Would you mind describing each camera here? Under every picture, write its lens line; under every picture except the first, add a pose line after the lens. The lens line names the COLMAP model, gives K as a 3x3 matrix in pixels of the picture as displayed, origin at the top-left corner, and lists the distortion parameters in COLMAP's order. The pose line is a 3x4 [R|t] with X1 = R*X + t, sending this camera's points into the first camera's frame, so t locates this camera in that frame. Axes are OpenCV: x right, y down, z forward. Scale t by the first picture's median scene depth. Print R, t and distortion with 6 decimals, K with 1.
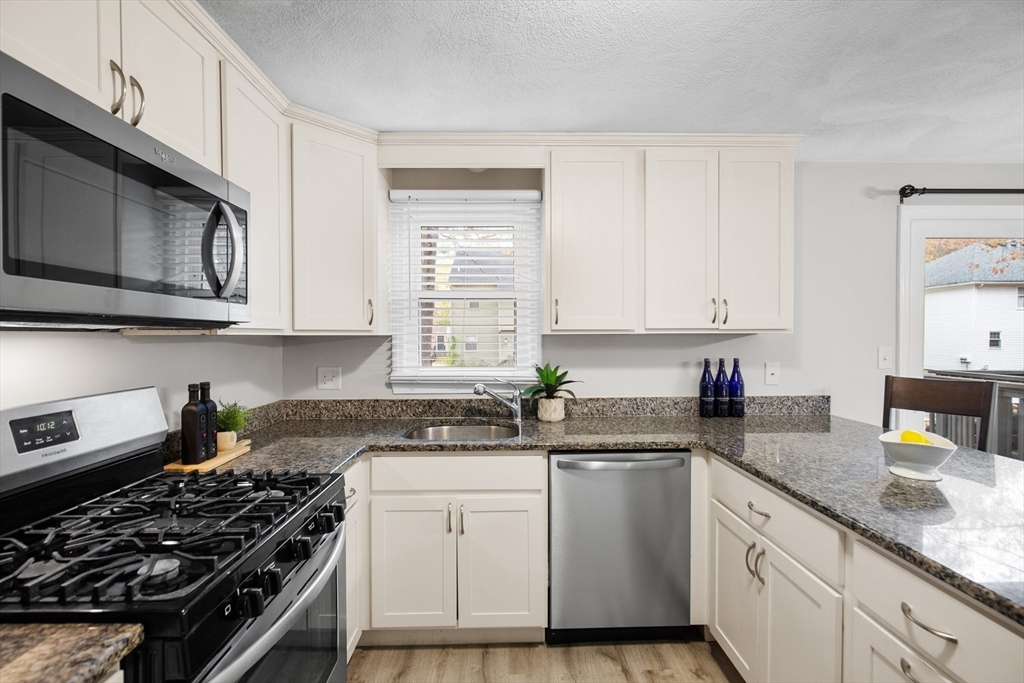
lens RADIAL K [[464.4, 0, 512.8], [0, 464.4, 343.1], [0, 0, 1]] dist [0.000801, 0.000035]
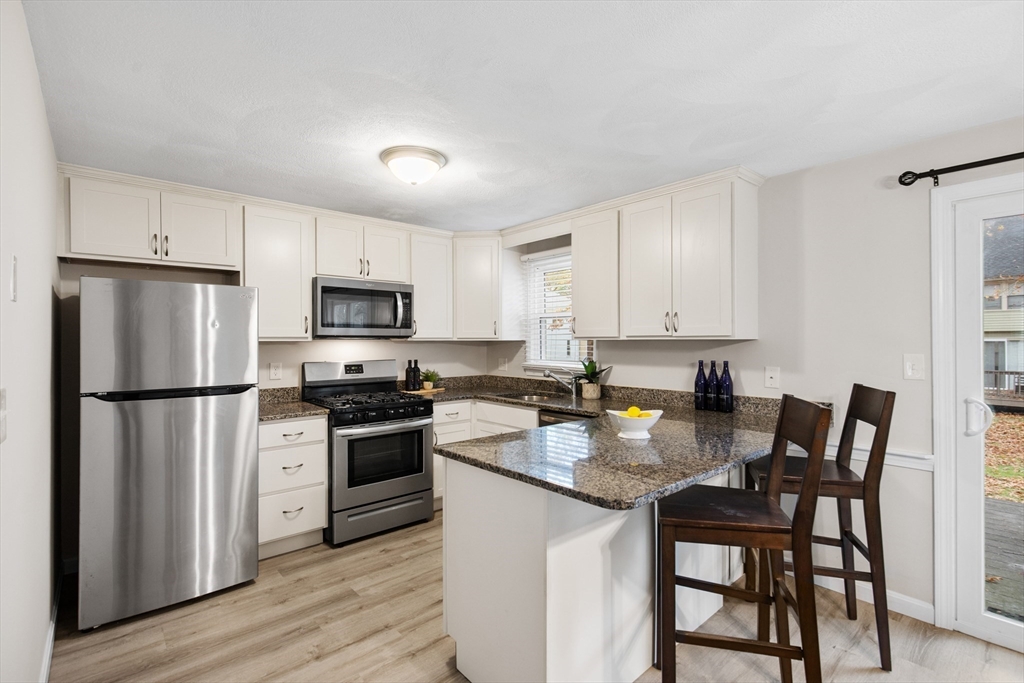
lens RADIAL K [[470.9, 0, 512.0], [0, 470.9, 341.5], [0, 0, 1]] dist [0.000081, -0.000116]
pose [[0.645606, 0.002799, -0.763665, 1.043623], [-0.011252, 0.999920, -0.005847, -0.002359], [0.763587, 0.012367, 0.645586, -0.148605]]
